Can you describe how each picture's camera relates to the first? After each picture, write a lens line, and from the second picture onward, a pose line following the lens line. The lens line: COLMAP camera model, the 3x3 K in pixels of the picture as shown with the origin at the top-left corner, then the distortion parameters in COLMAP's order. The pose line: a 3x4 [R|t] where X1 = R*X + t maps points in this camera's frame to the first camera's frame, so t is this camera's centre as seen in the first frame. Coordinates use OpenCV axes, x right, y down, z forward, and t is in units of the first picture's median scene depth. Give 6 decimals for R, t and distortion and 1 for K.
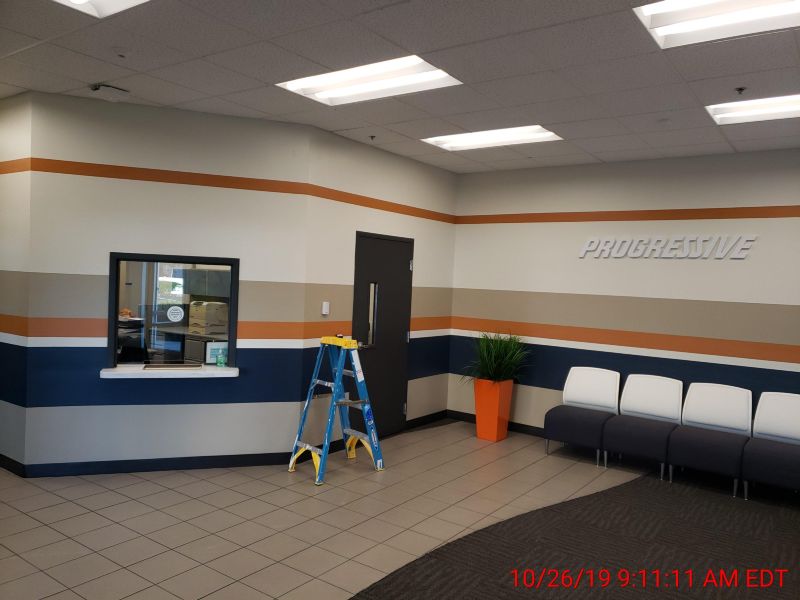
lens RADIAL K [[619.4, 0, 400.0], [0, 619.4, 300.0], [0, 0, 1]] dist [0.060095, -0.048027]
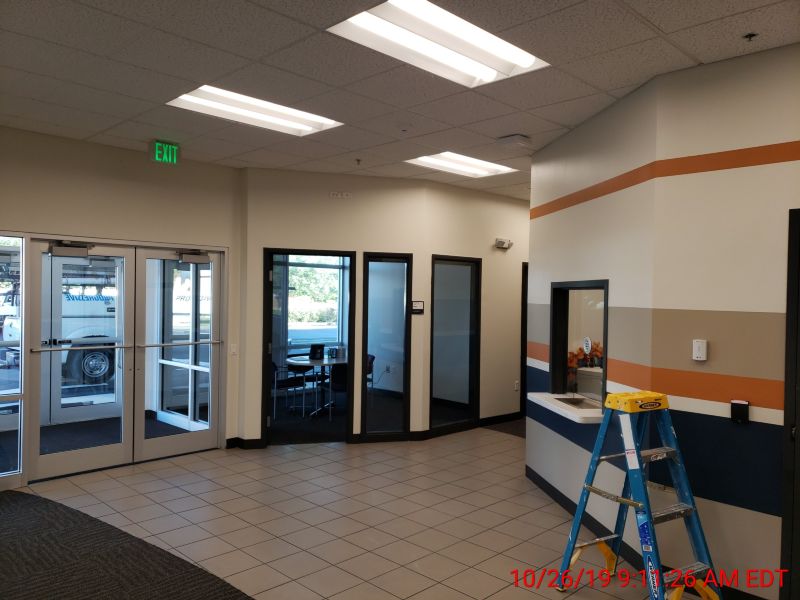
lens RADIAL K [[619.4, 0, 400.0], [0, 619.4, 300.0], [0, 0, 1]] dist [0.060095, -0.048027]
pose [[-0.154276, -0.038479, -0.987278, 0.561676], [-0.055246, 0.998014, -0.030265, -0.001443], [0.986482, 0.049874, -0.156095, 0.834304]]
